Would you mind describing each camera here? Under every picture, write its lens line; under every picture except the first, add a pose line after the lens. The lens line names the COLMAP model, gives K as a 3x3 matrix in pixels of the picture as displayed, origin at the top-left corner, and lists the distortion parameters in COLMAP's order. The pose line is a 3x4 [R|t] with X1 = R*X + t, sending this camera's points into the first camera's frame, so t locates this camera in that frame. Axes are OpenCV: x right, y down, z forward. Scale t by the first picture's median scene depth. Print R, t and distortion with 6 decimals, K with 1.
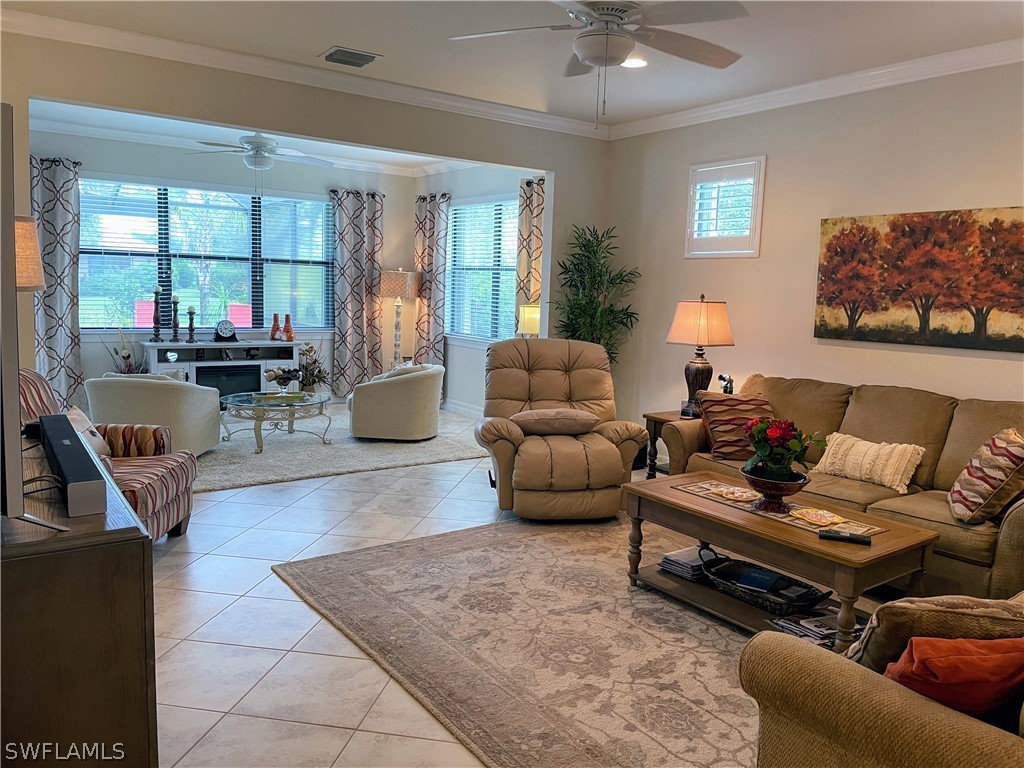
lens RADIAL K [[761.3, 0, 512.0], [0, 761.3, 384.0], [0, 0, 1]] dist [0.086334, -0.125182]
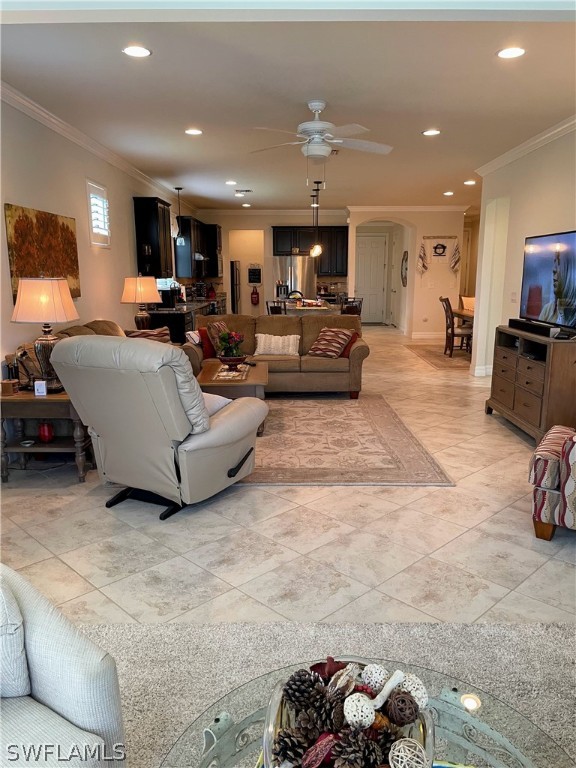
lens RADIAL K [[571.0, 0, 288.0], [0, 571.0, 384.0], [0, 0, 1]] dist [0.086334, -0.125182]
pose [[-0.812053, -0.152741, 0.563241, -0.328364], [0.038005, 0.949251, 0.312214, -0.142368], [-0.582346, 0.274940, -0.765037, 1.006421]]
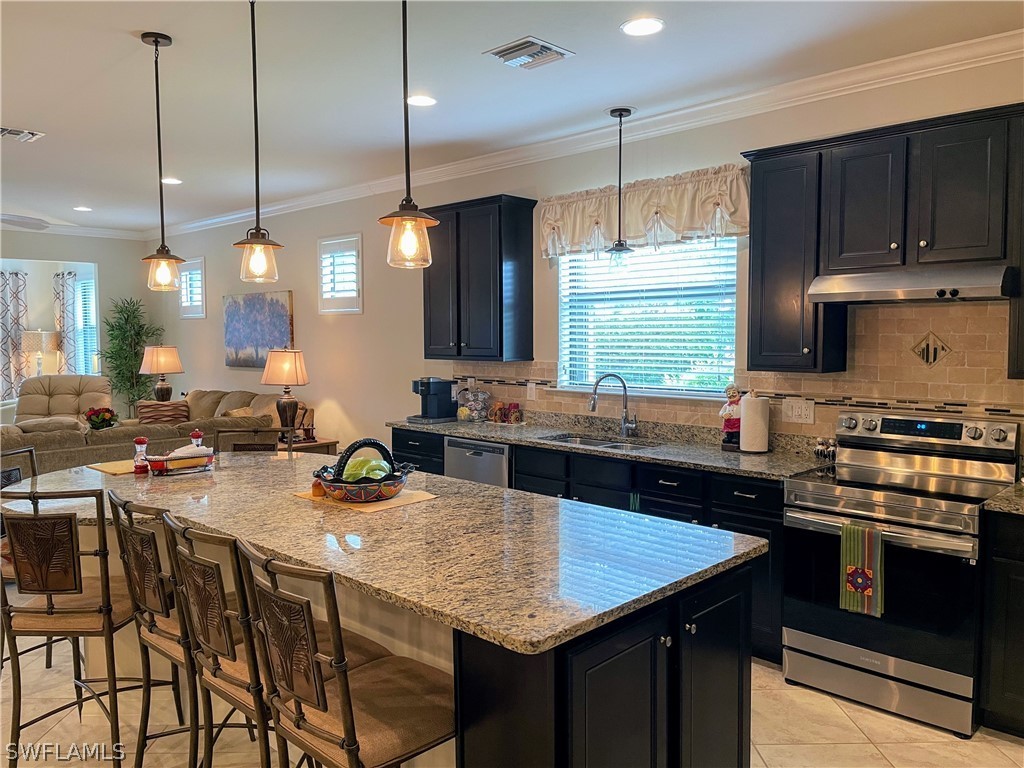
lens RADIAL K [[761.3, 0, 512.0], [0, 761.3, 384.0], [0, 0, 1]] dist [0.086334, -0.125182]
pose [[0.979037, -0.054987, 0.196121, 0.456404], [0.065828, 0.996618, -0.049191, 0.070037], [-0.192752, 0.061070, 0.979345, -0.517904]]
